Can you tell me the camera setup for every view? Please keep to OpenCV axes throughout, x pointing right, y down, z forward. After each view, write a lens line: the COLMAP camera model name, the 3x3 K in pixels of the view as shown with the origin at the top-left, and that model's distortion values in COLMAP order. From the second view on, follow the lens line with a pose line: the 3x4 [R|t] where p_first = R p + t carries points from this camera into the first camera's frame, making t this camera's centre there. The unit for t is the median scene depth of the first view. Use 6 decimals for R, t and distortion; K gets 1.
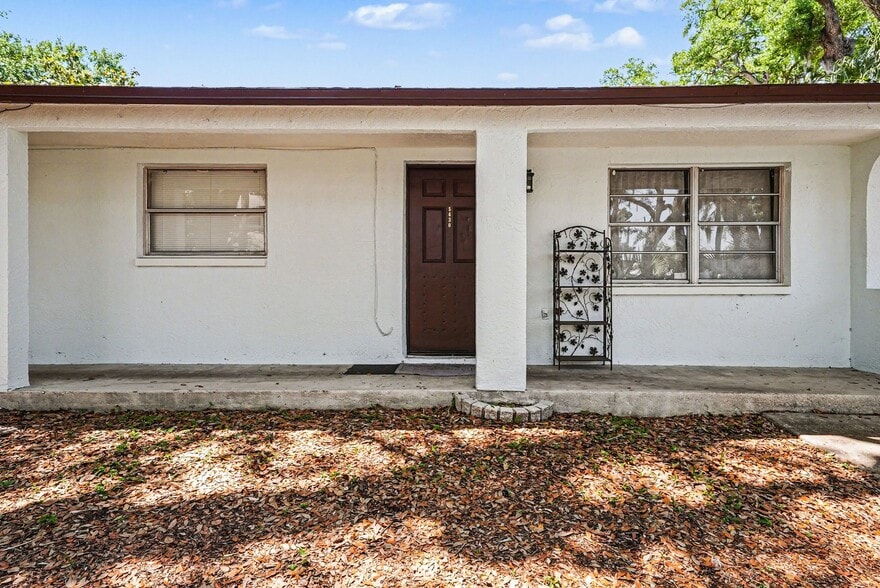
lens RADIAL K [[496.3, 0, 440.0], [0, 496.3, 294.0], [0, 0, 1]] dist [0.018582, -0.000239]
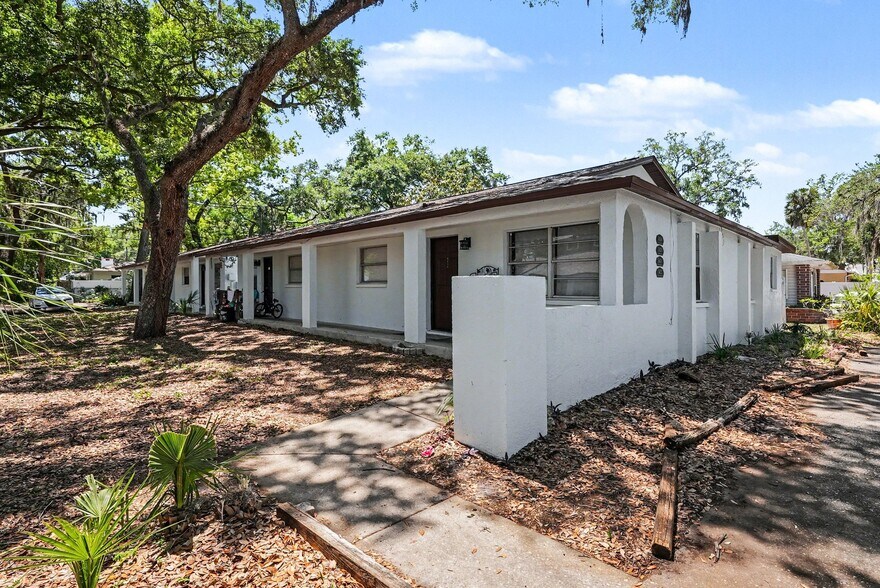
lens RADIAL K [[437.0, 0, 440.0], [0, 437.0, 294.0], [0, 0, 1]] dist [0.000531, -0.000170]
pose [[0.695737, 0.008460, -0.718246, 1.284744], [-0.020365, 0.999761, -0.007951, -0.012975], [0.718008, 0.020159, 0.695743, -0.243818]]
